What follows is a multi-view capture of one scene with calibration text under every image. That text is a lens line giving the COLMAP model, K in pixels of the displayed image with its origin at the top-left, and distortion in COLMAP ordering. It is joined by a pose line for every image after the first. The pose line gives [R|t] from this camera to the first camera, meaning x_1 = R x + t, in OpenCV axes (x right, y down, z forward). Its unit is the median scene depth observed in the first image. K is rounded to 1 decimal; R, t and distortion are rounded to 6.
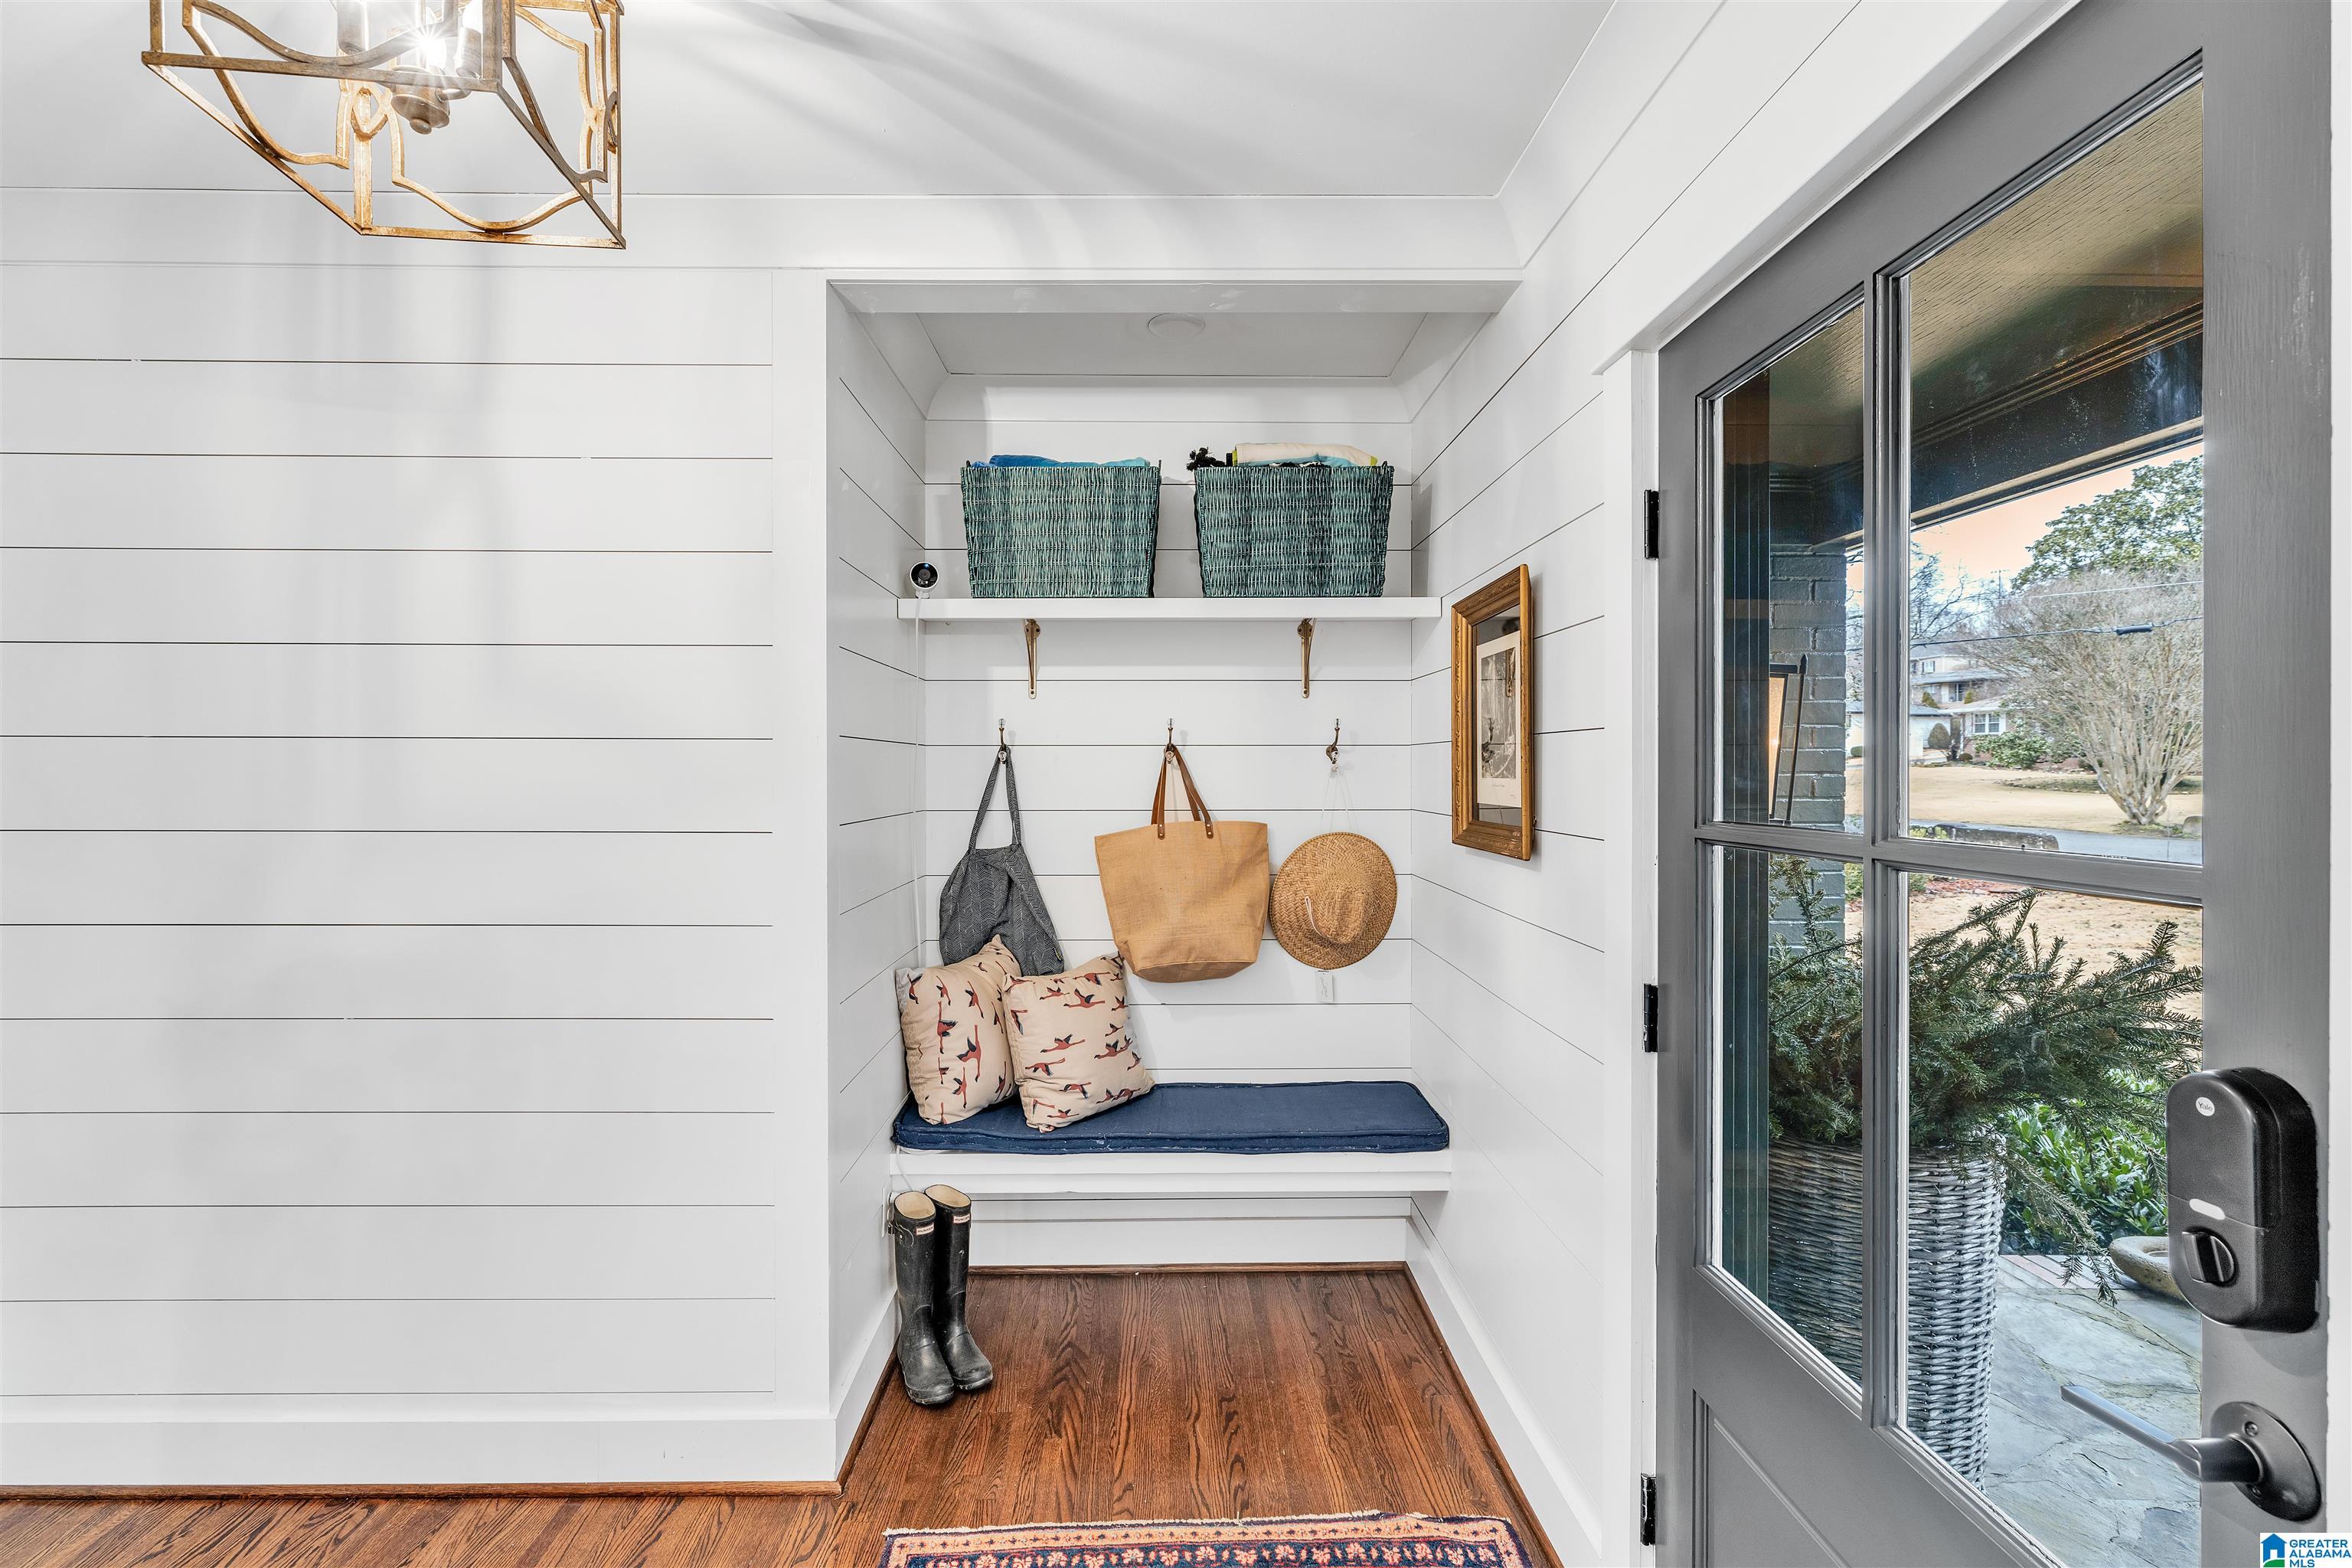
lens RADIAL K [[1020.5, 0, 1175.6], [0, 1020.5, 778.2], [0, 0, 1]] dist [0.000187, -0.000106]
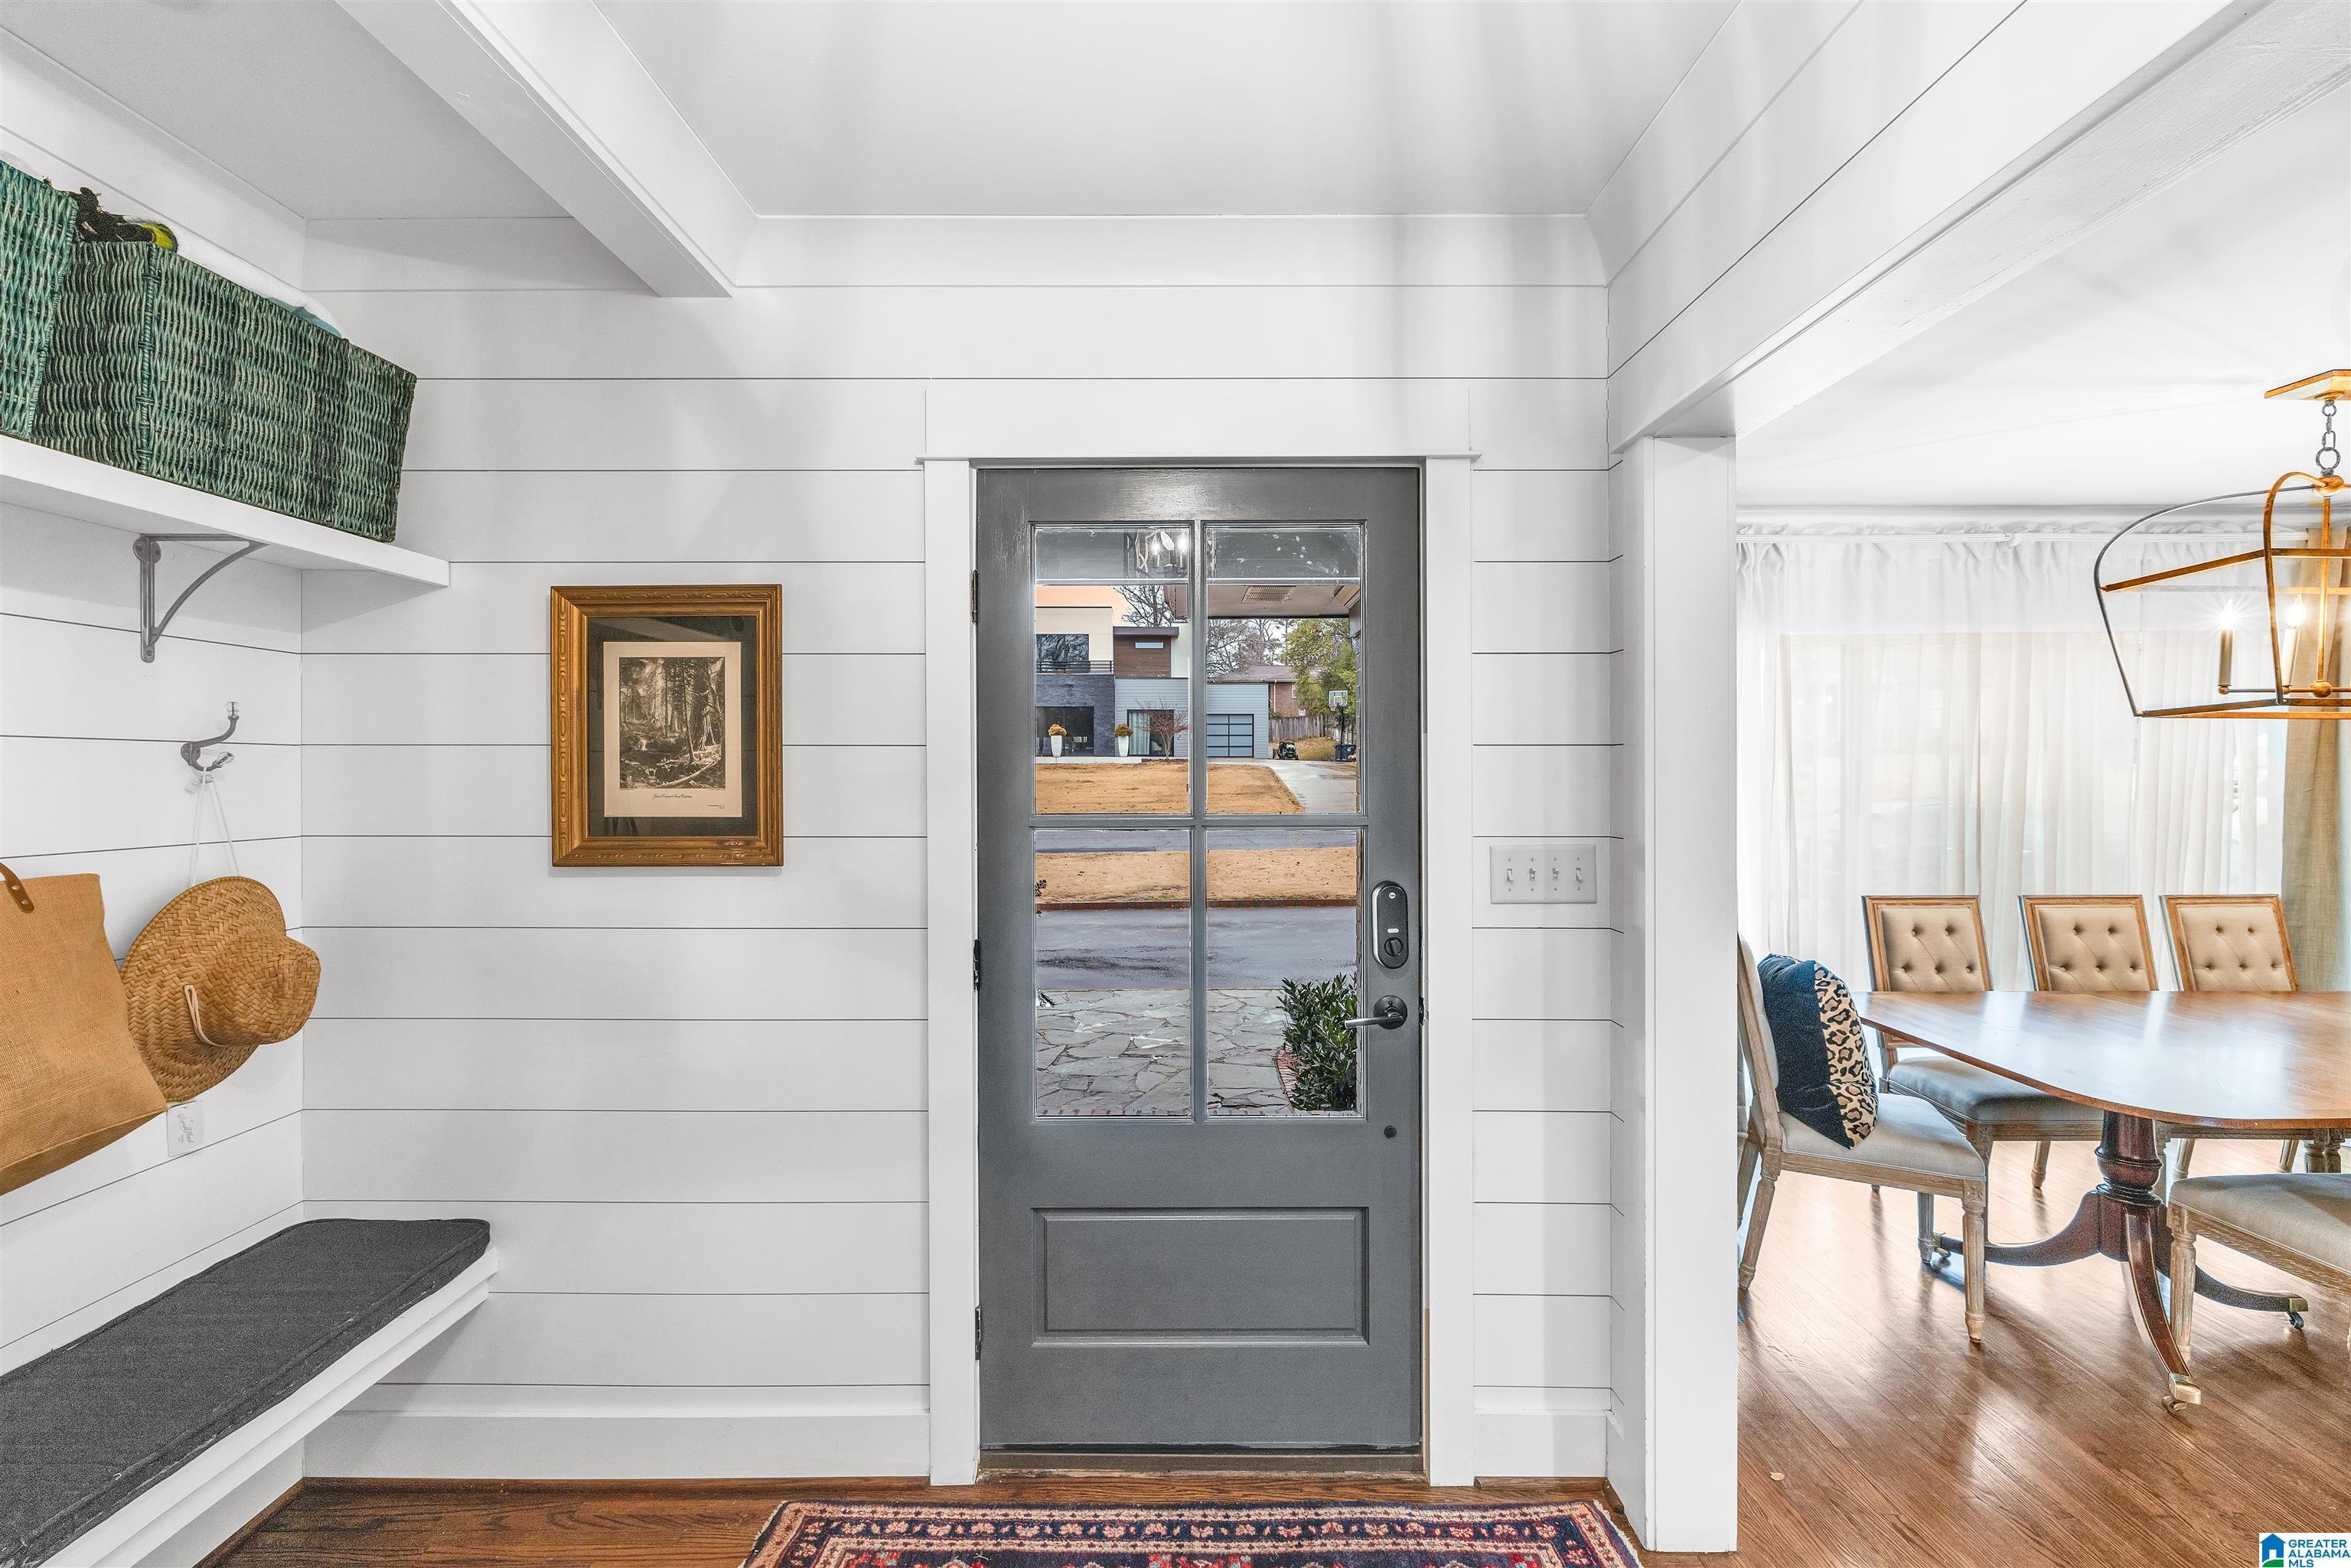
lens RADIAL K [[1020.0, 0, 1175.1], [0, 1020.0, 778.2], [0, 0, 1]] dist [0.000187, -0.000106]
pose [[0.016724, -0.001428, 0.999859, -0.521968], [0.002454, 0.999996, 0.001387, -0.009952], [-0.999857, 0.002430, 0.016728, 0.428234]]
